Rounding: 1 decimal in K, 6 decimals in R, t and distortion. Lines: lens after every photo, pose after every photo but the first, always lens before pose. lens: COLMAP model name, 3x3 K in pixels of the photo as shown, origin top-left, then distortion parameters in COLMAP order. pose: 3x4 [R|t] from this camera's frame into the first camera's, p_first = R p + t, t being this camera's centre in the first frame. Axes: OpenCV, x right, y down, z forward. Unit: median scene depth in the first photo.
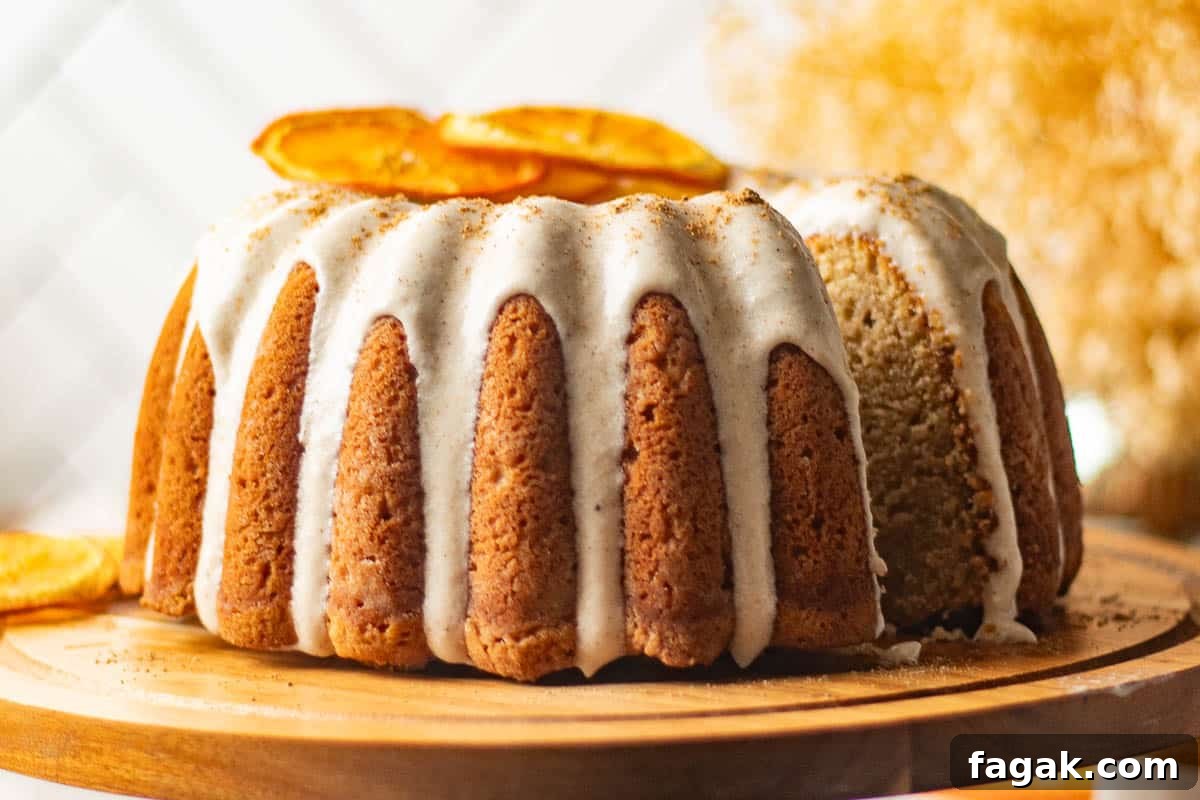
lens RADIAL K [[4297.1, 0, 600.0], [0, 4297.1, 400.0], [0, 0, 1]] dist [0.127959, 0.704623]
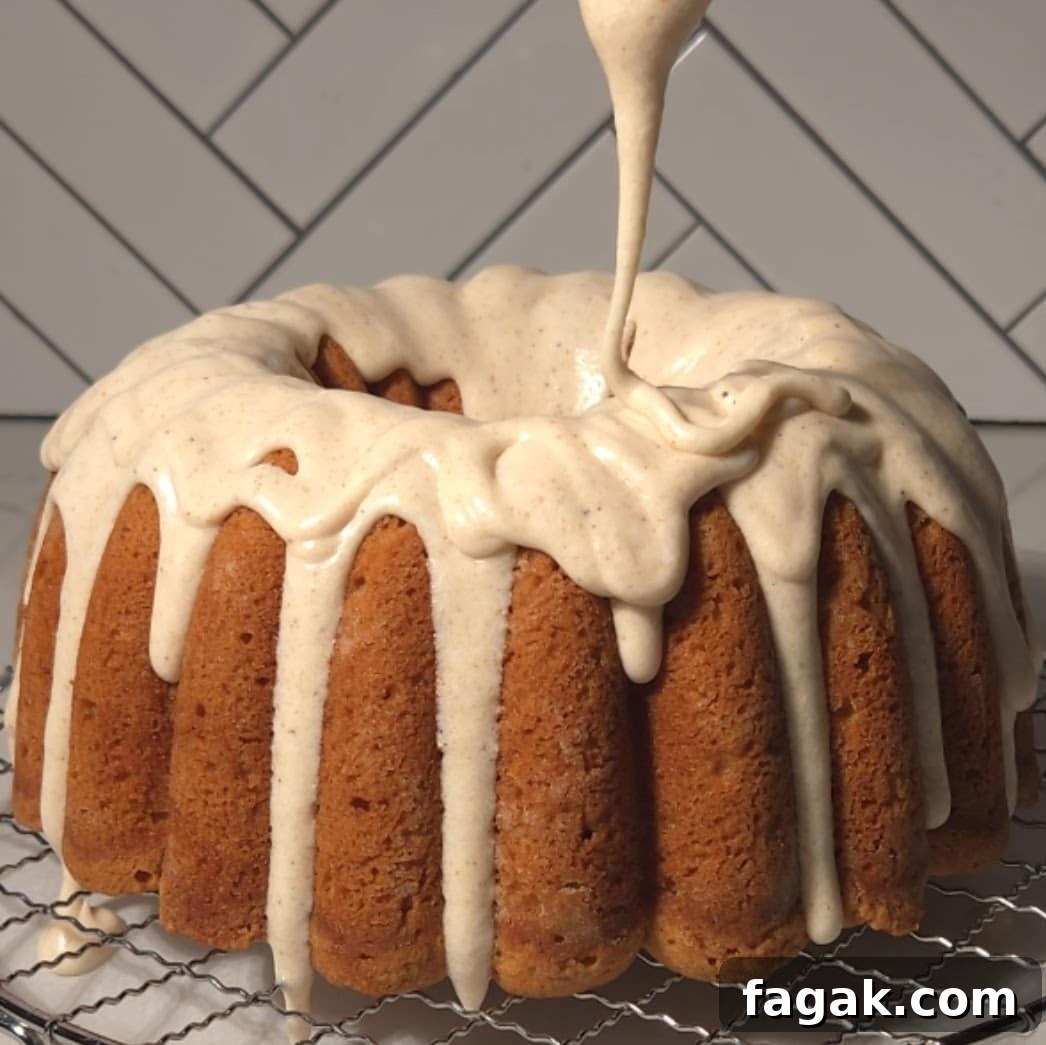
lens RADIAL K [[2237.4, 0, 597.8], [0, 2237.4, 522.7], [0, 0, 1]] dist [-0.267846, 3.545974]
pose [[0.841427, -0.143364, 0.521007, -0.261195], [0.046661, 0.979839, 0.194262, -0.113559], [-0.538353, -0.139147, 0.831152, 0.654088]]
